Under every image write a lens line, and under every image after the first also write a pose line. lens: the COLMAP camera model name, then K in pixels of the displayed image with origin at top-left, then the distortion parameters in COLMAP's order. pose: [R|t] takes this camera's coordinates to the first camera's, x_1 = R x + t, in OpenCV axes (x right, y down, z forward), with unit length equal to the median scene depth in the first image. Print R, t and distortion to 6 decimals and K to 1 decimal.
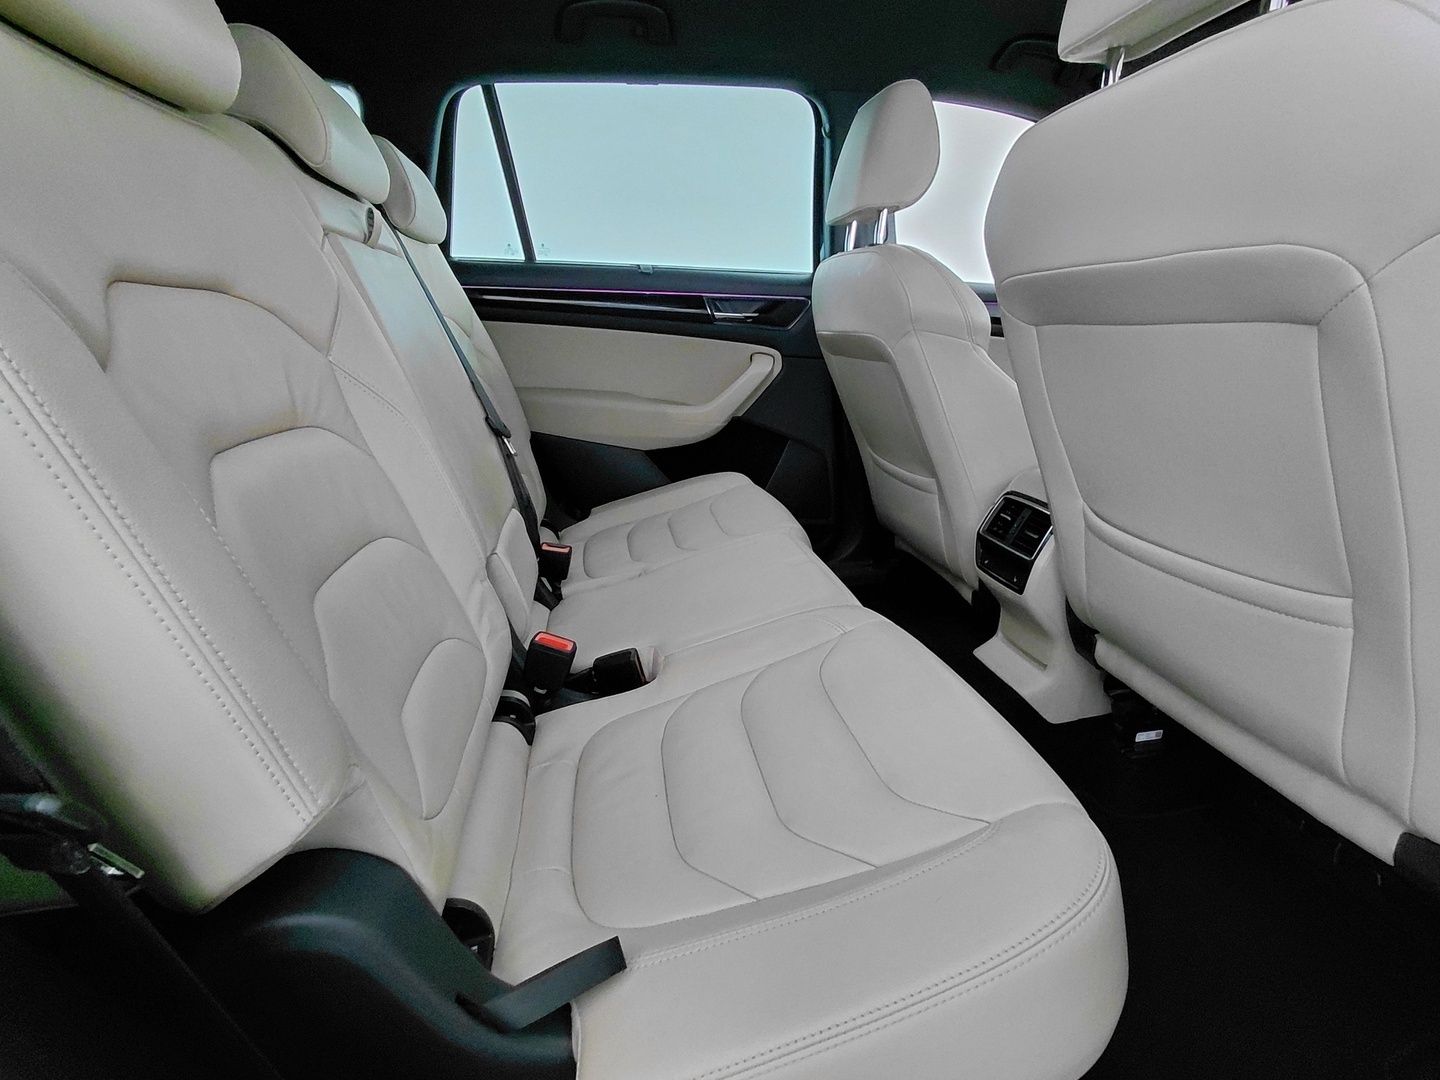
lens RADIAL K [[657.8, 0, 720.0], [0, 657.8, 540.0], [0, 0, 1]] dist [0.000070, 0.000341]
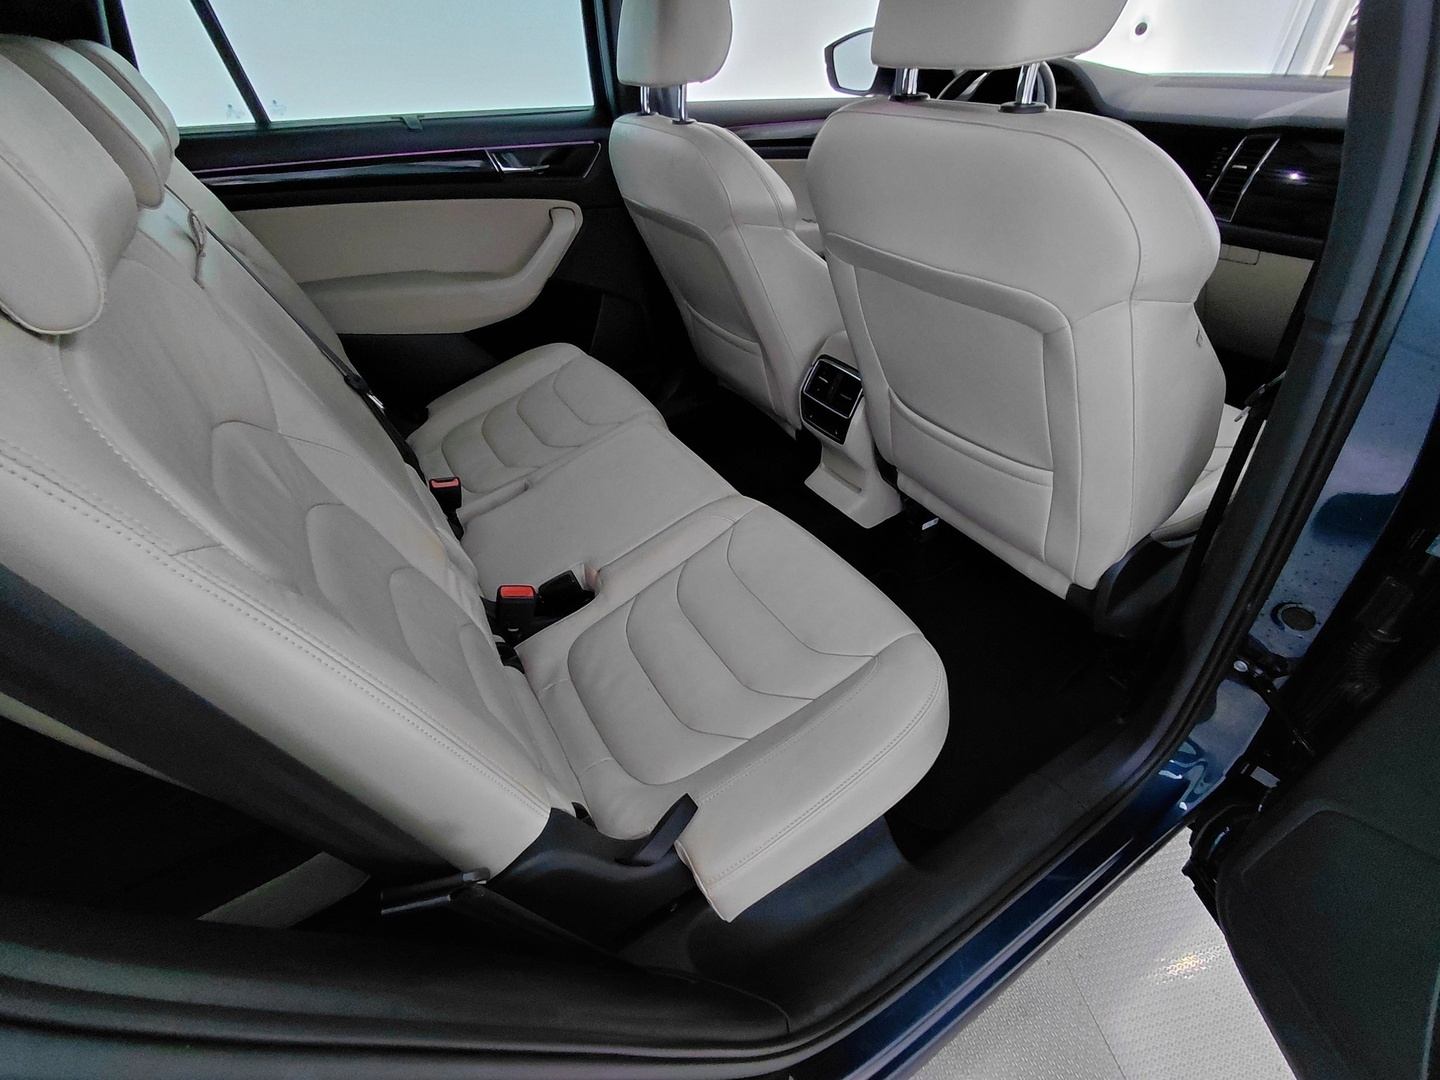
lens RADIAL K [[657.8, 0, 720.0], [0, 657.8, 540.0], [0, 0, 1]] dist [0.000070, 0.000341]
pose [[0.933076, -0.240549, 0.267406, -0.139491], [0.140225, 0.927912, 0.345421, -0.201031], [-0.331220, -0.284807, 0.899543, -0.118166]]
